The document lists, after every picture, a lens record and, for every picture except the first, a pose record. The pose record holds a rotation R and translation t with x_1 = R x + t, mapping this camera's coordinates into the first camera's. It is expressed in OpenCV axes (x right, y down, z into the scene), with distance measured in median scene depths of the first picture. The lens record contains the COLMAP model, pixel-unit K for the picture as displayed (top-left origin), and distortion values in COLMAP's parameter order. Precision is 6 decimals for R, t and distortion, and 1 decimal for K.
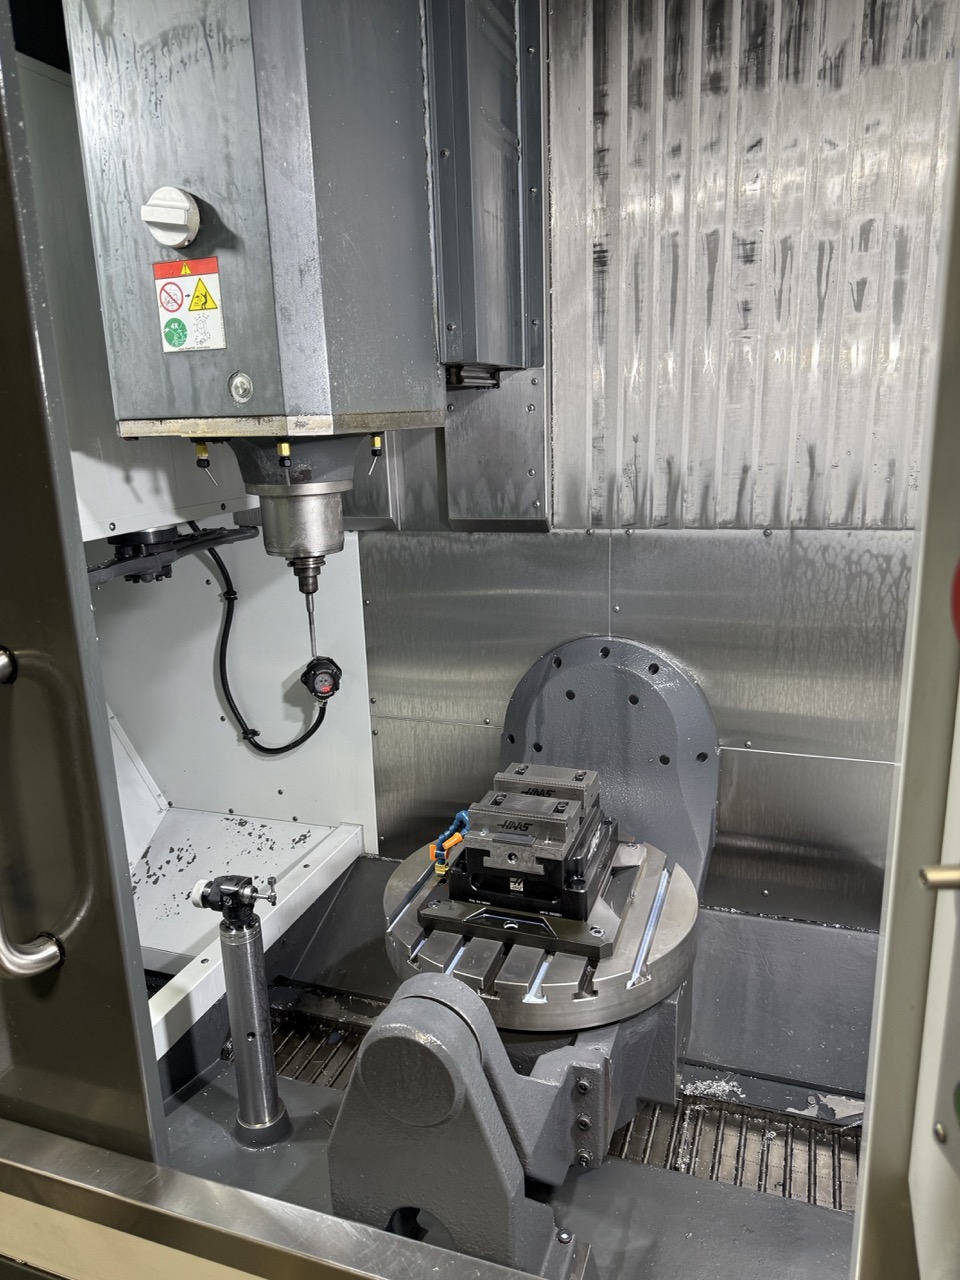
lens RADIAL K [[910.6, 0, 461.3], [0, 910.6, 645.2], [0, 0, 1]] dist [0.091893, -0.151059]
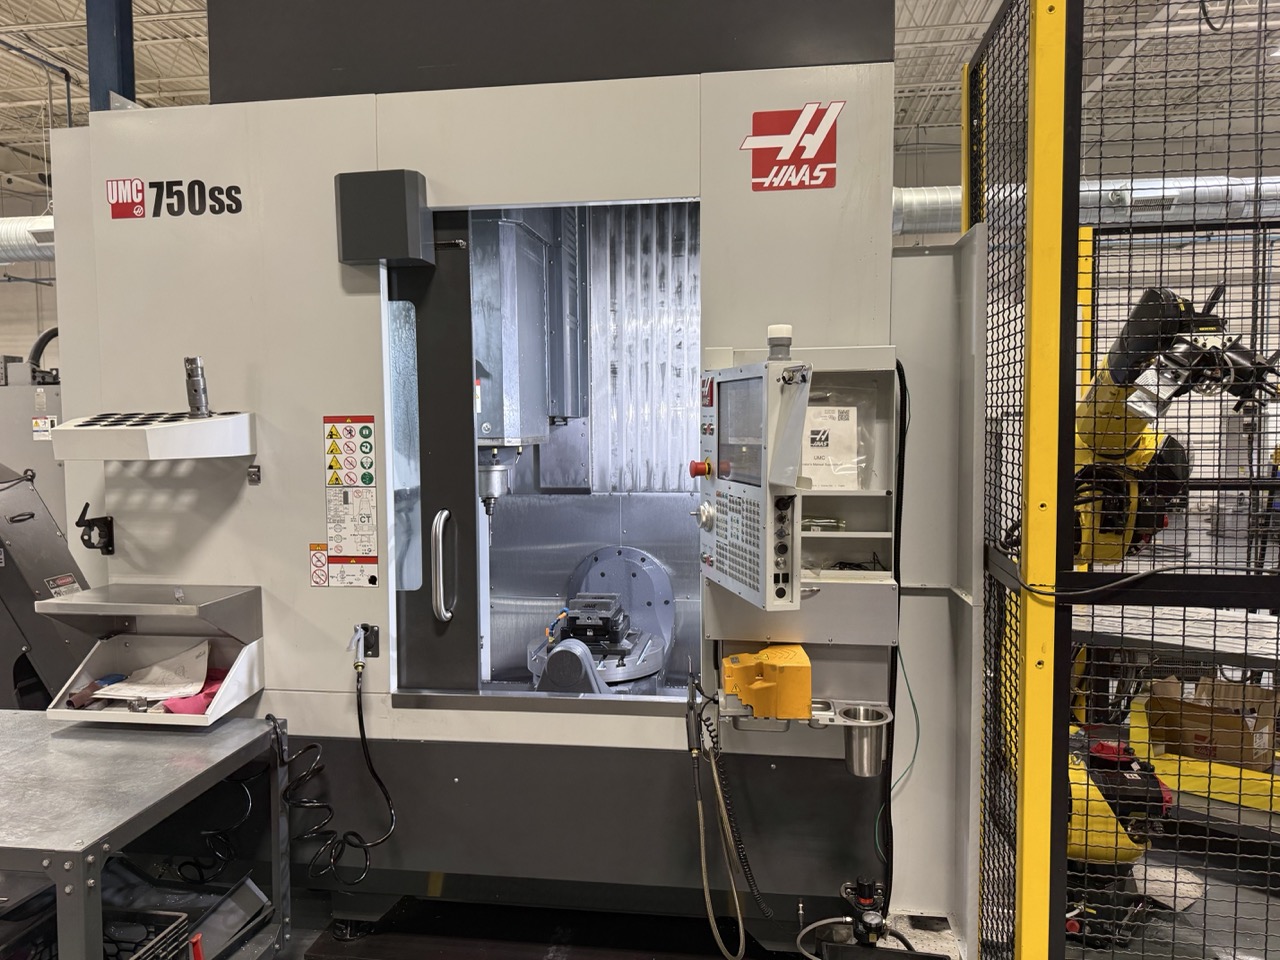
lens RADIAL K [[910.6, 0, 640.0], [0, 910.6, 480.0], [0, 0, 1]] dist [0.091893, -0.151059]
pose [[0.976738, 0.015866, 0.213848, -0.248818], [0.024847, 0.982168, -0.186356, 0.242982], [-0.212992, 0.187334, 0.958927, -1.047098]]
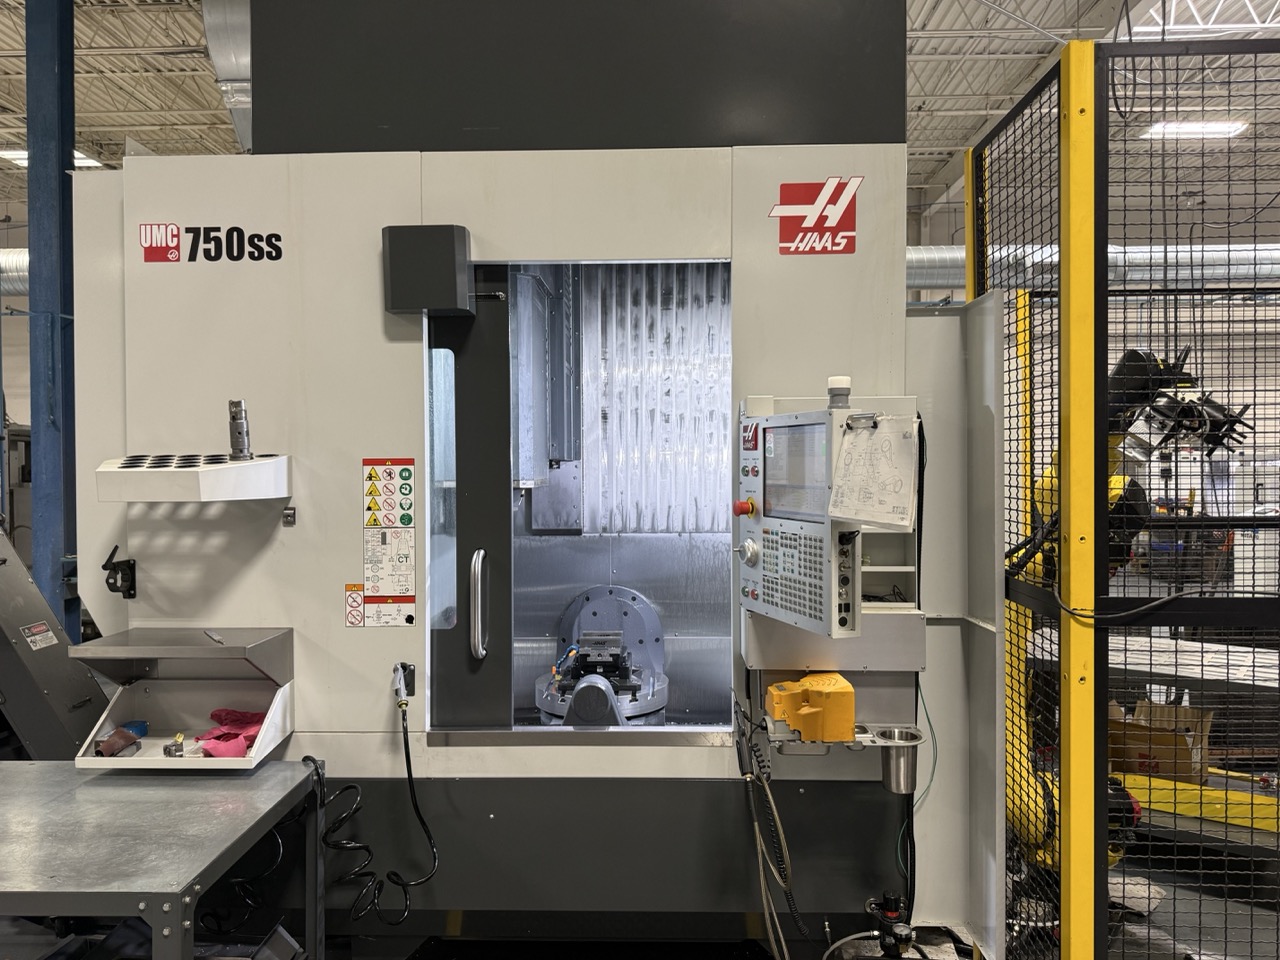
lens RADIAL K [[910.6, 0, 640.0], [0, 910.6, 480.0], [0, 0, 1]] dist [0.091893, -0.151059]
pose [[0.947104, 0.027211, 0.319772, -0.482525], [0.049834, 0.971844, -0.230296, 0.258384], [-0.317035, 0.234049, 0.919081, -1.063894]]
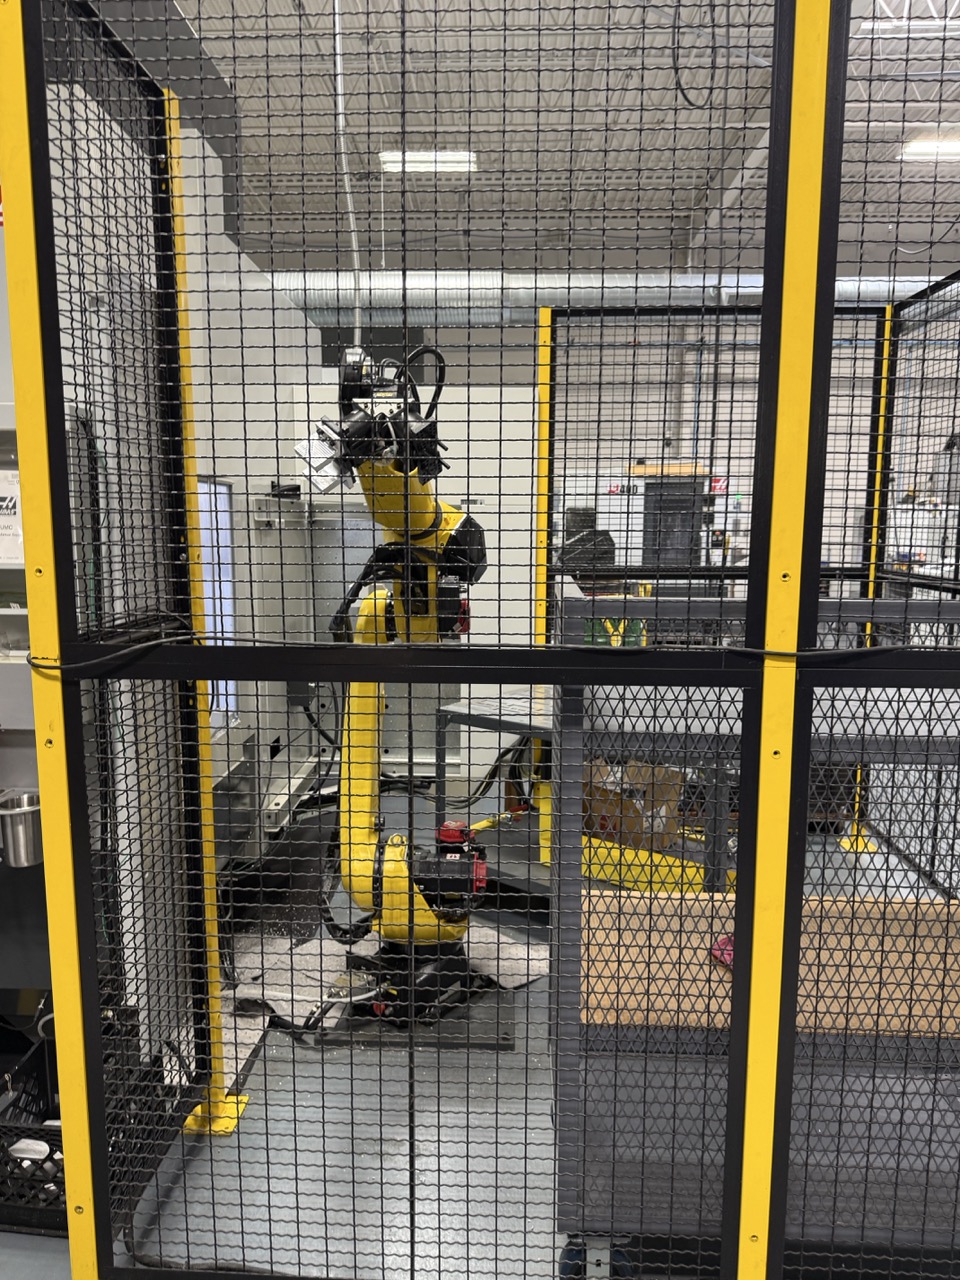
lens RADIAL K [[910.6, 0, 461.3], [0, 910.6, 645.2], [0, 0, 1]] dist [0.091893, -0.151059]
pose [[0.949837, 0.000623, 0.312745, 0.478466], [0.035848, 0.993190, -0.110851, 0.283430], [-0.310685, 0.116501, 0.943346, -1.160202]]
